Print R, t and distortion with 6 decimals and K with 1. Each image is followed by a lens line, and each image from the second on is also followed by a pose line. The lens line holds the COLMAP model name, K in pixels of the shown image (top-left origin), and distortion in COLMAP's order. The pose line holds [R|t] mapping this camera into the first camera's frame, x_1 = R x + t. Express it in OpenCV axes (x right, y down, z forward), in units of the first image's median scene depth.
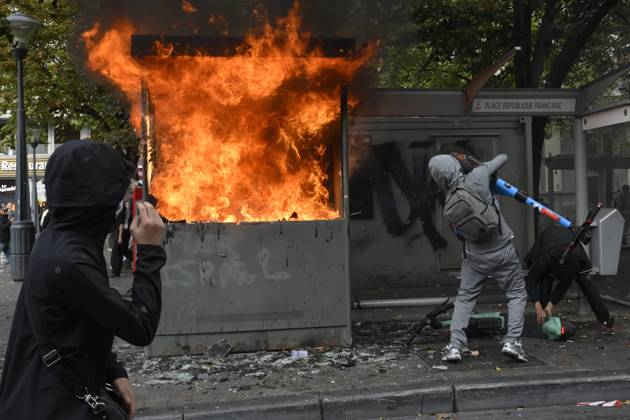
lens RADIAL K [[763.9, 0, 357.2], [0, 763.9, 171.1], [0, 0, 1]] dist [-0.006146, 0.000000]
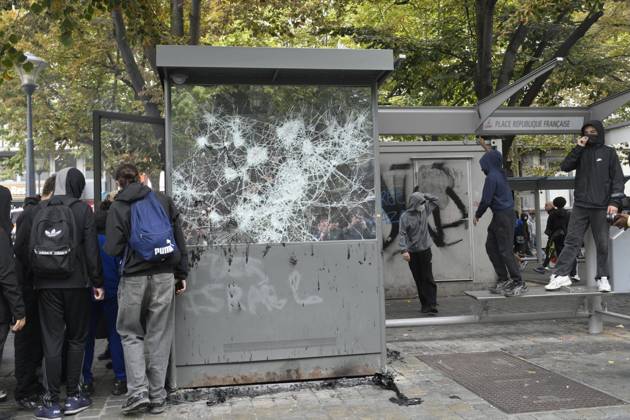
lens RADIAL K [[626.0, 0, 293.7], [0, 626.0, 184.0], [0, 0, 1]] dist [-0.003871, 0.000000]
pose [[0.999926, -0.004927, -0.011126, -0.113996], [0.004751, 0.999863, -0.015851, 0.006118], [0.011202, 0.015797, 0.999812, 0.228022]]
